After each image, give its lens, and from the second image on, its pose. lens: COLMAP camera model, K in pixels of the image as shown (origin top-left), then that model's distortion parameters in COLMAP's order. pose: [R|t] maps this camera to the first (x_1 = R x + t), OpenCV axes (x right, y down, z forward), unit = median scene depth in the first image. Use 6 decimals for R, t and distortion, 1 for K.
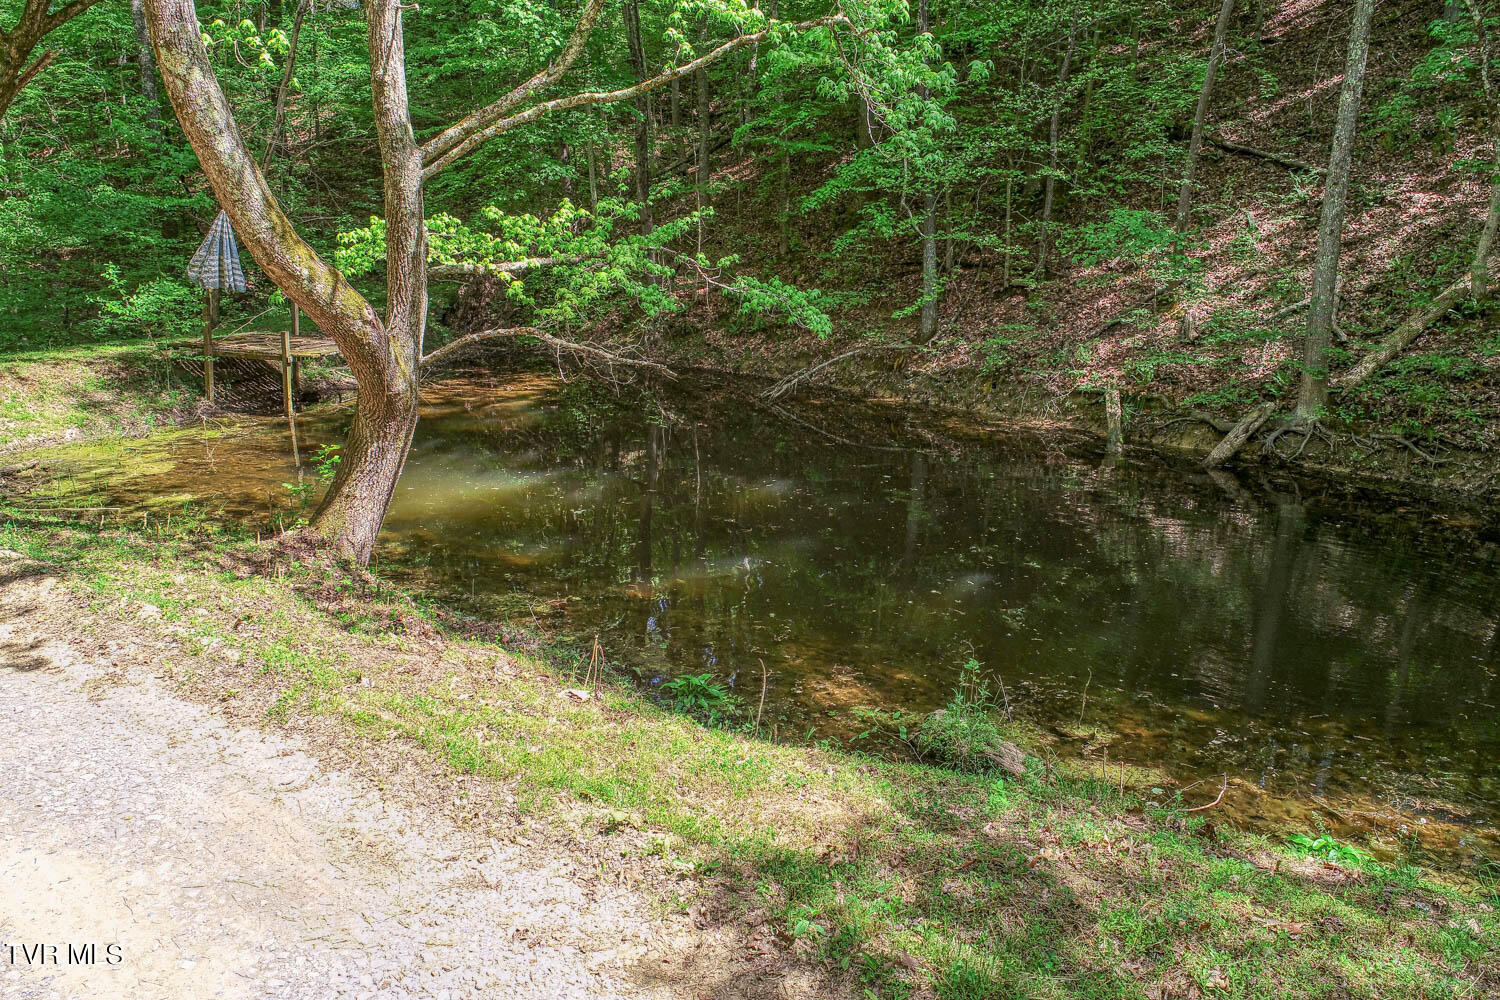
lens RADIAL K [[998.5, 0, 752.3], [0, 998.5, 453.2], [0, 0, 1]] dist [0.001898, -0.000549]
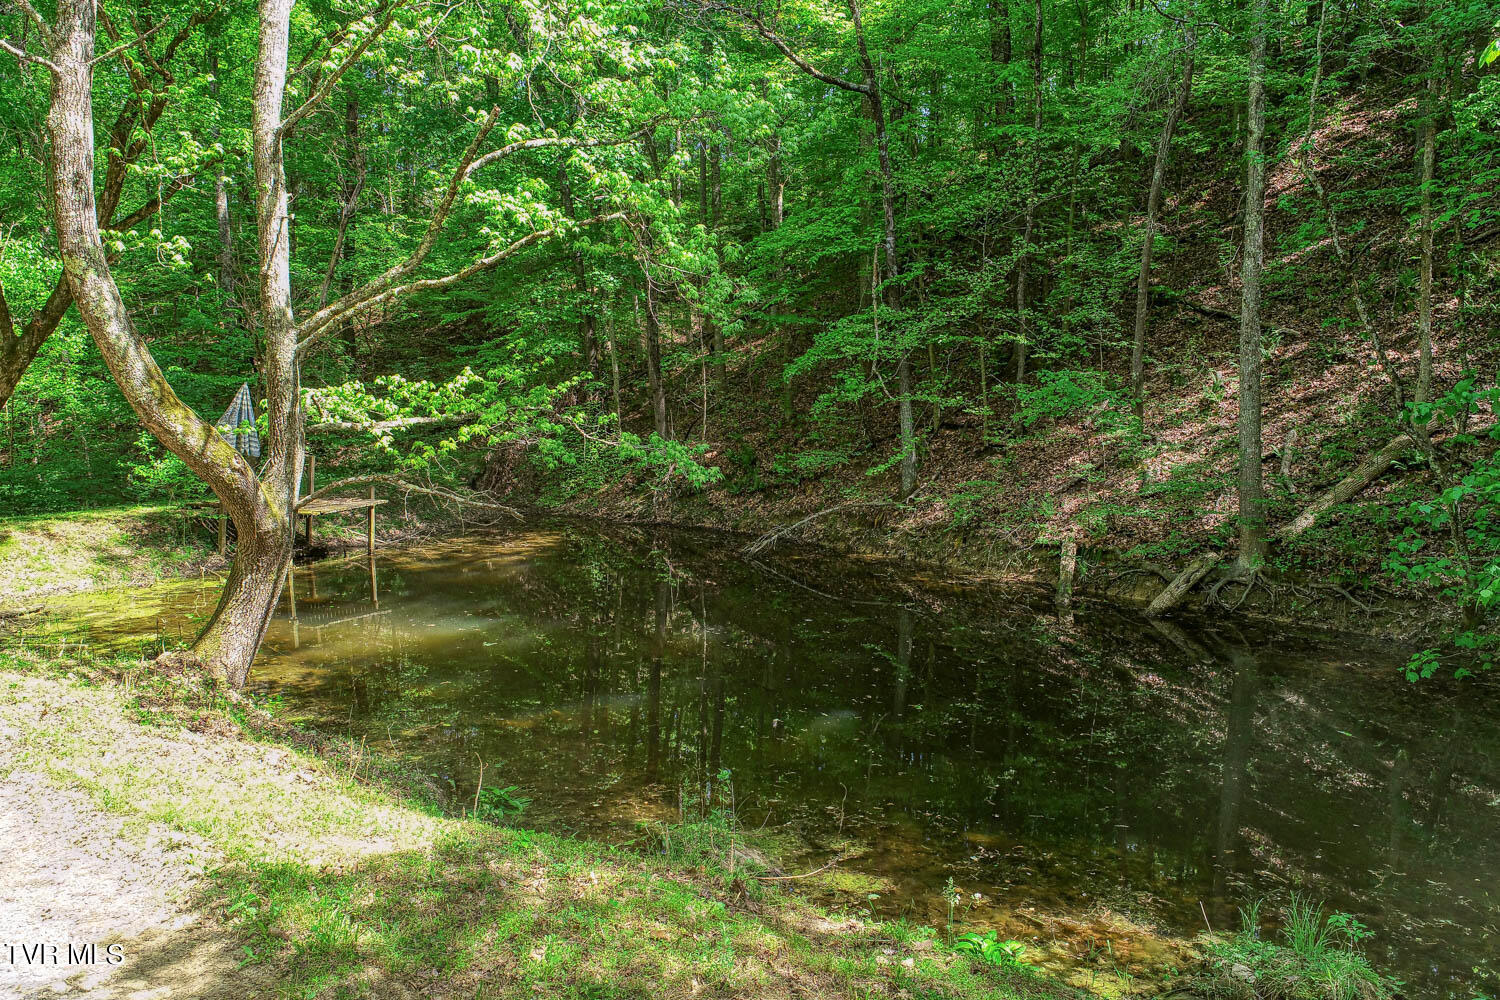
lens RADIAL K [[998.5, 0, 752.3], [0, 998.5, 453.2], [0, 0, 1]] dist [0.001898, -0.000549]
pose [[0.996718, -0.010993, -0.080199, 0.130247], [-0.002498, 0.986088, -0.166207, 0.018018], [0.080910, 0.165862, 0.982824, -0.047357]]
